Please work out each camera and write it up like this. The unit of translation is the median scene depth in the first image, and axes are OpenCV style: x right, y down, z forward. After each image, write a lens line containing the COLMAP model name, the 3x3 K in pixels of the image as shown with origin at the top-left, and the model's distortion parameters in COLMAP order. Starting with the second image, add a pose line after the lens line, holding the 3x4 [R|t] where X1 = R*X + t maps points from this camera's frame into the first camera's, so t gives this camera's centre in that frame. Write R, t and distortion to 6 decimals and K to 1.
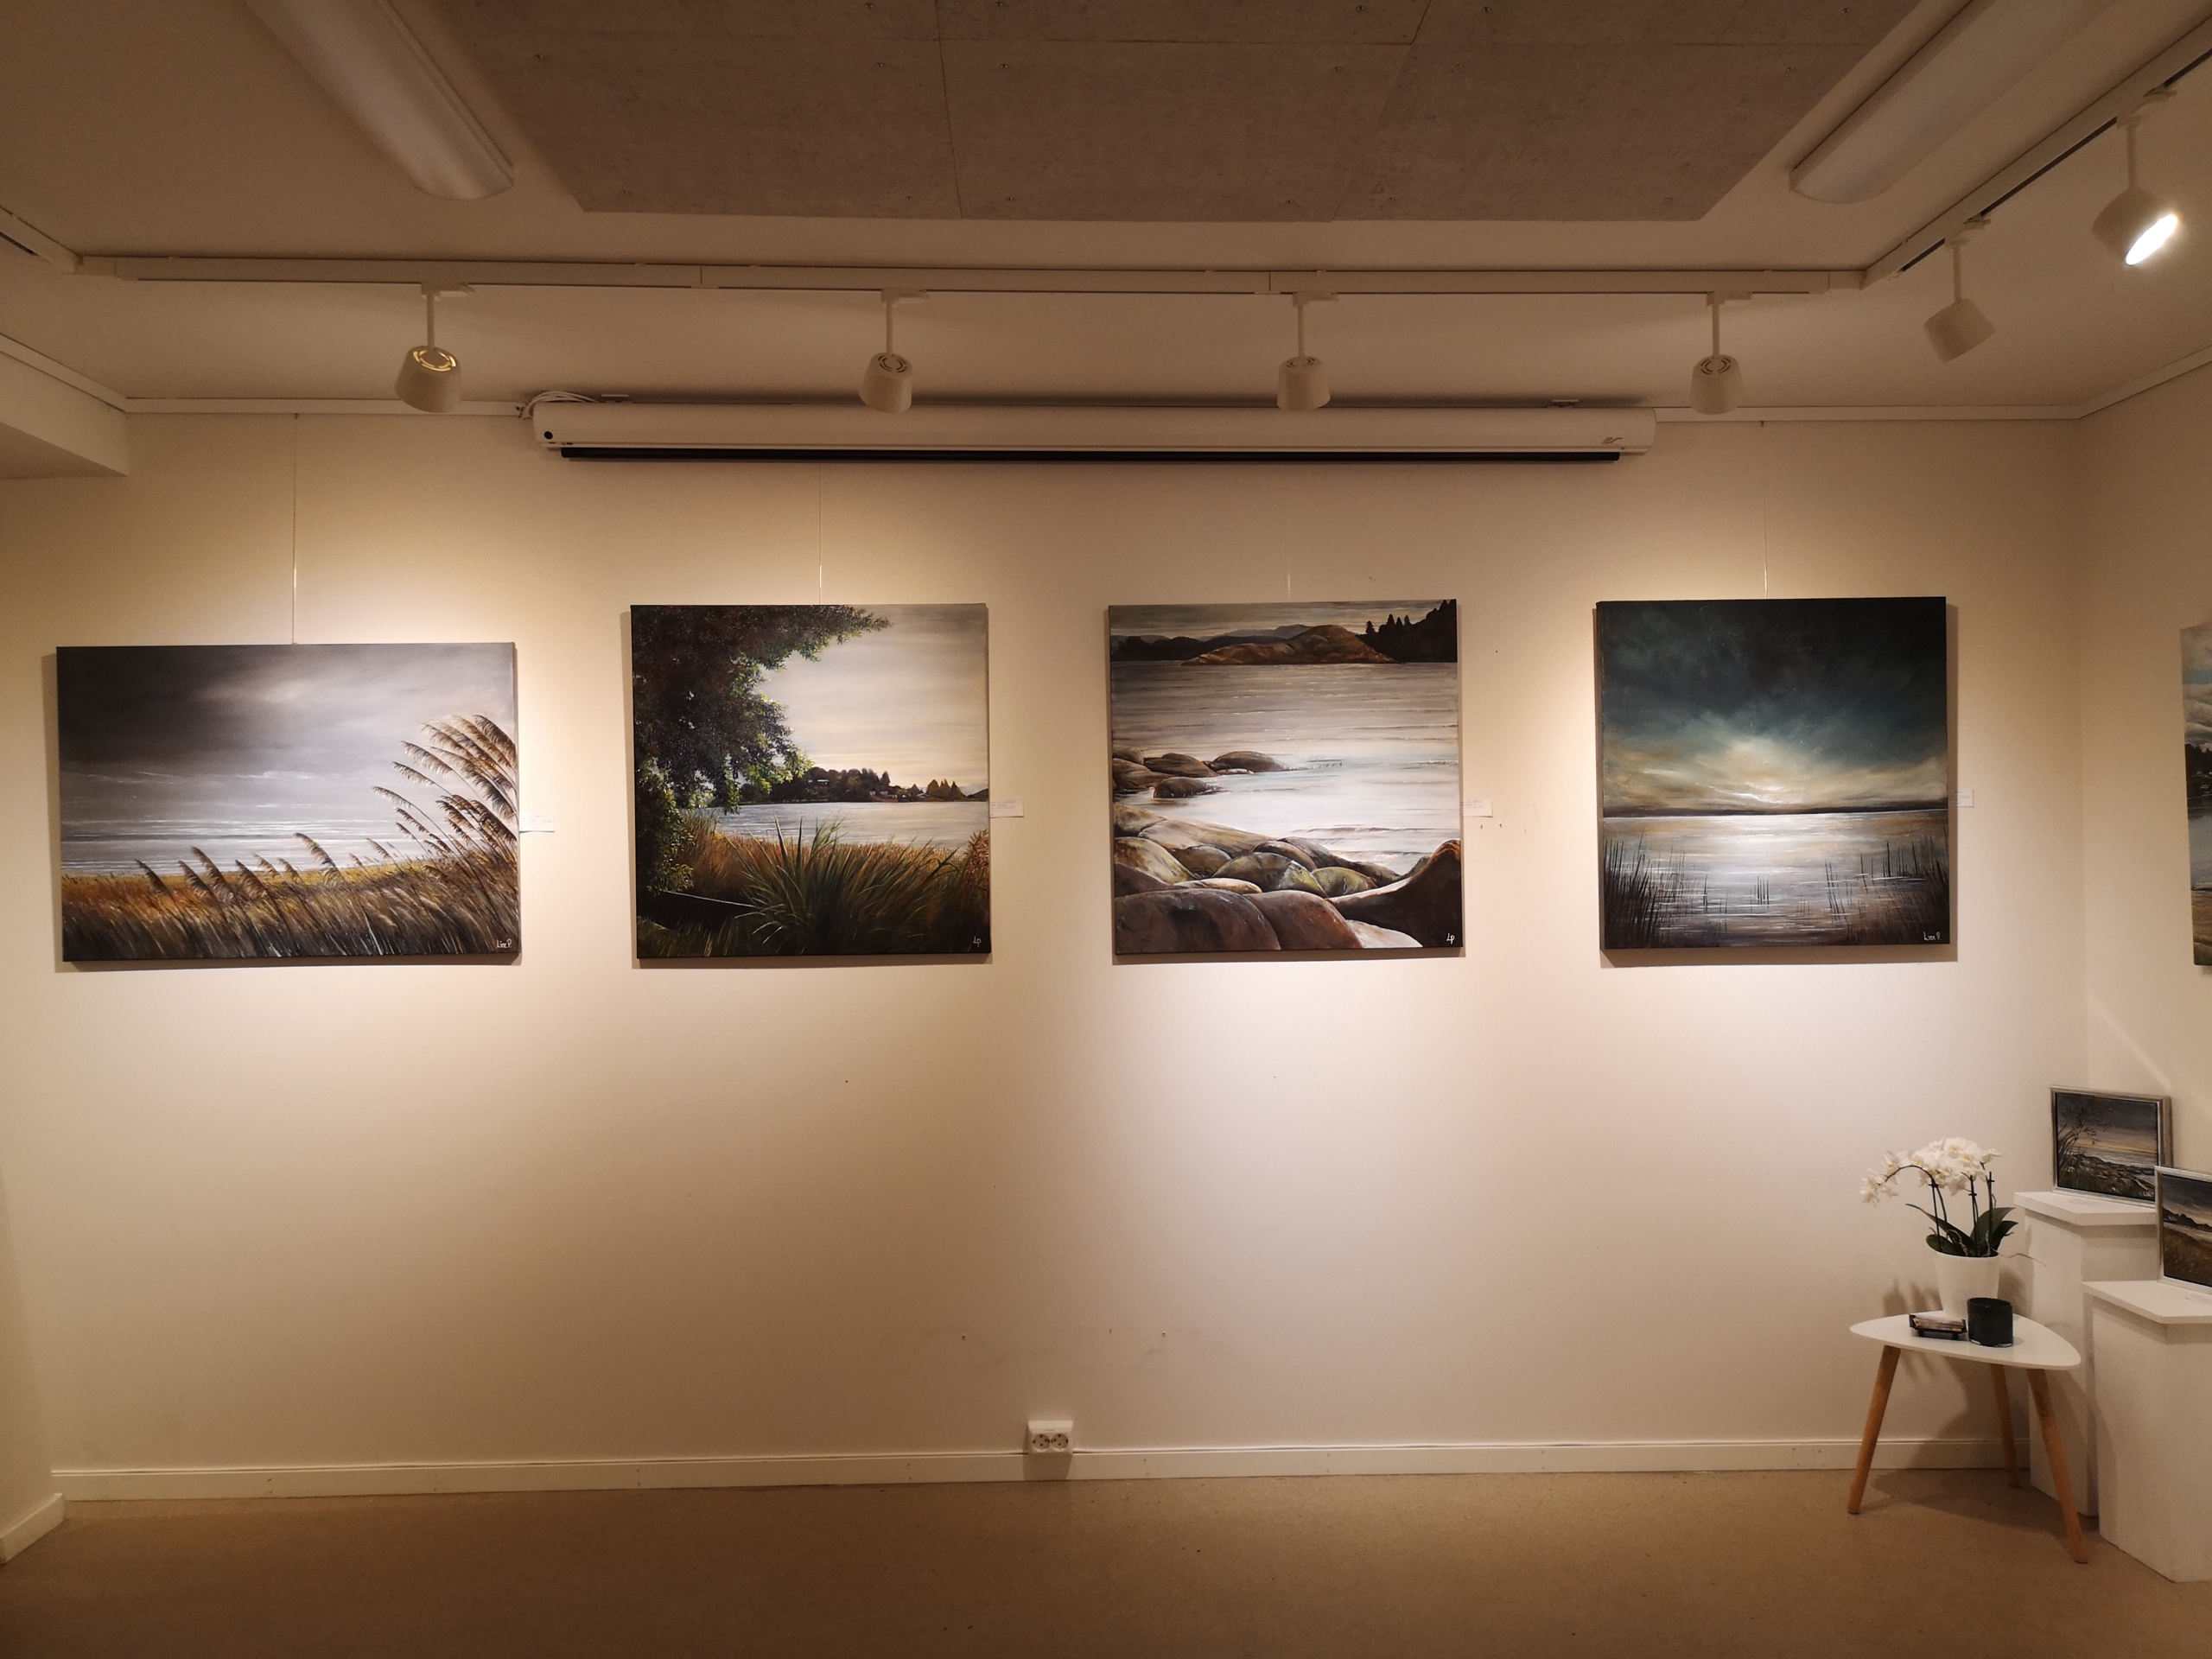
lens RADIAL K [[1712.6, 0, 1106.3], [0, 1712.6, 835.7], [0, 0, 1]] dist [0.010102, -0.015097]
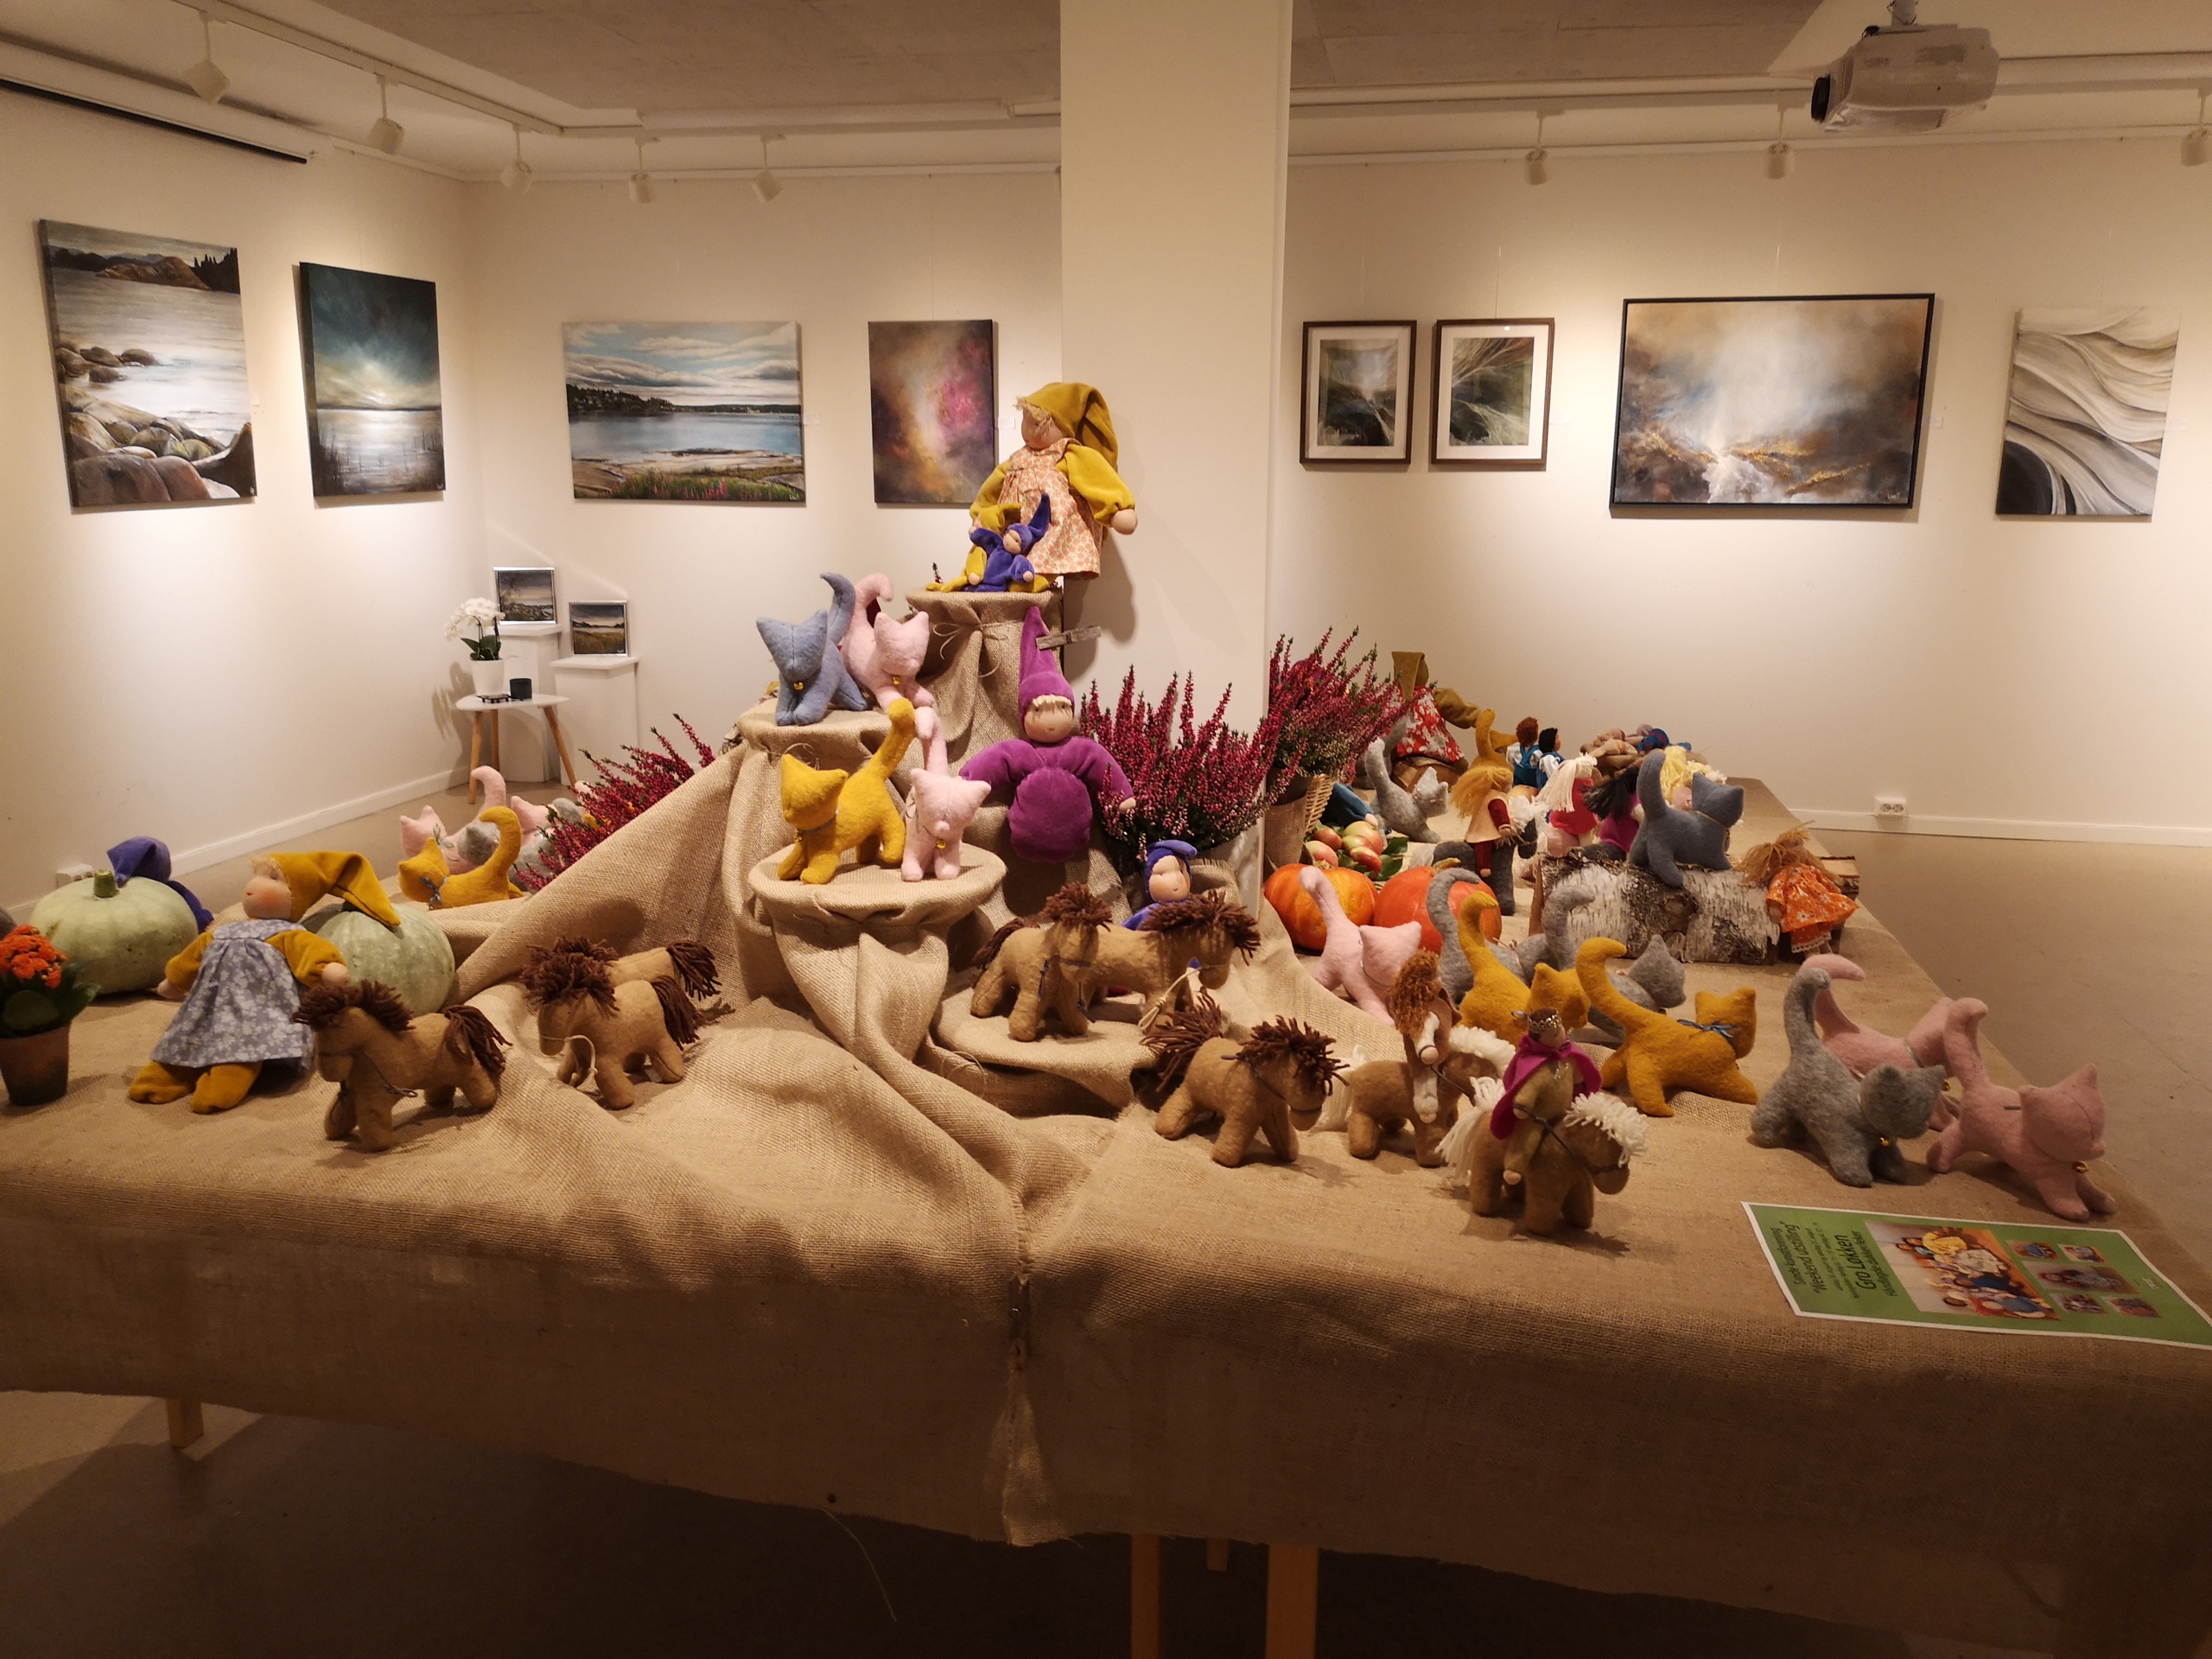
lens RADIAL K [[1712.6, 0, 1108.7], [0, 1712.6, 827.3], [0, 0, 1]] dist [0.010102, -0.015097]
pose [[0.206553, -0.200002, 0.957776, -1.111418], [-0.038117, 0.976497, 0.212132, 0.002014], [-0.977693, -0.080324, 0.194075, -0.023996]]
